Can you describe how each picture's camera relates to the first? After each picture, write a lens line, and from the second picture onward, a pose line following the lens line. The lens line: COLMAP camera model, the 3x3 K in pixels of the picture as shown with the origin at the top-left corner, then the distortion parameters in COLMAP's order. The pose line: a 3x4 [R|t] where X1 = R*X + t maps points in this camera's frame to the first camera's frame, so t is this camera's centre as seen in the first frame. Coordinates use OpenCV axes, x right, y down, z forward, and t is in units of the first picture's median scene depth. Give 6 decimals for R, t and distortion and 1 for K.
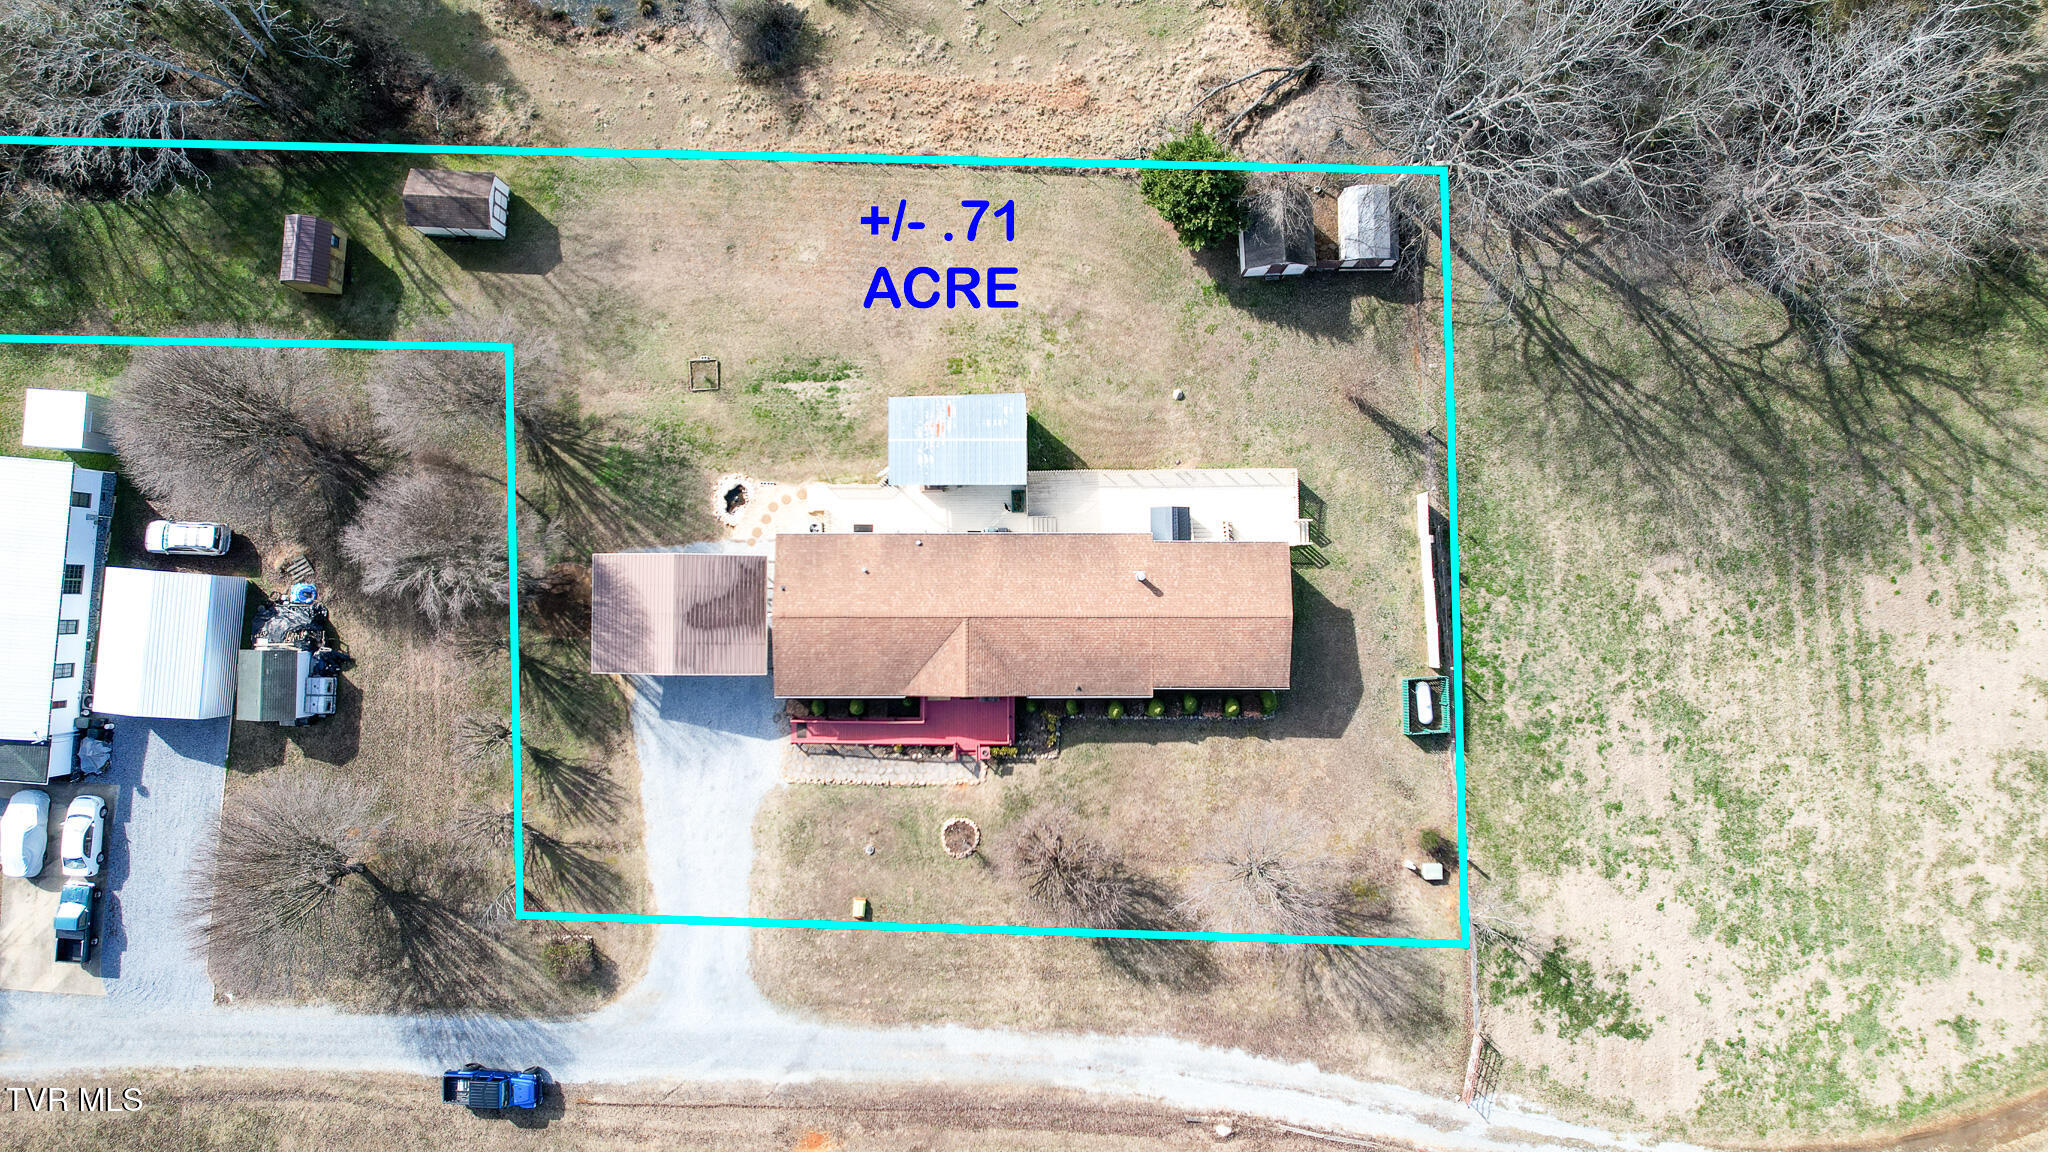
lens RADIAL K [[1299.7, 0, 1025.7], [0, 1299.7, 582.1], [0, 0, 1]] dist [-0.069565, 0.062507]
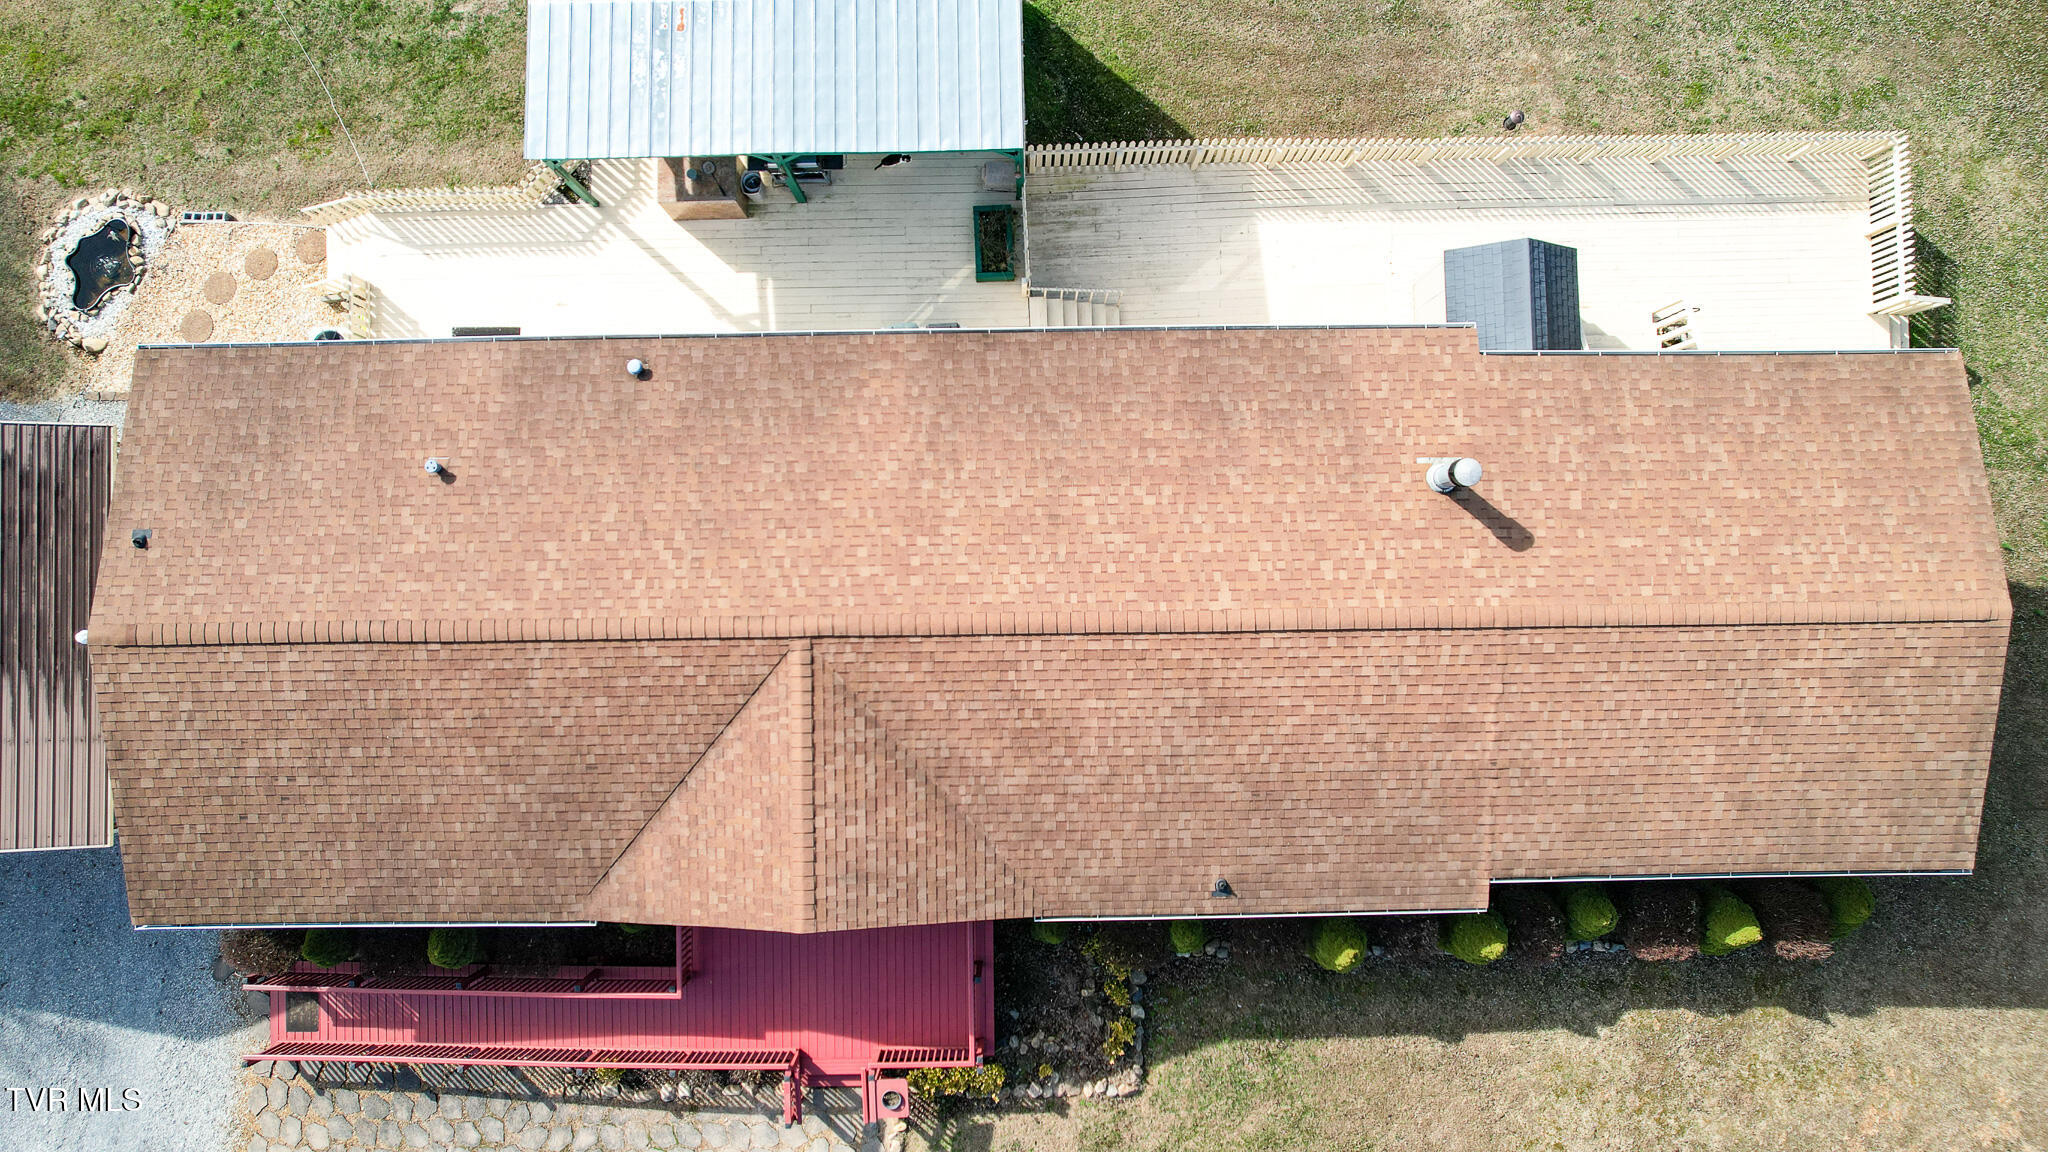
lens RADIAL K [[1299.7, 0, 1025.7], [0, 1299.7, 582.1], [0, 0, 1]] dist [-0.069565, 0.062507]
pose [[0.999906, -0.013571, -0.001869, 0.000473], [0.013581, 0.999892, 0.005565, 0.014589], [0.001793, -0.005590, 0.999983, 0.703380]]
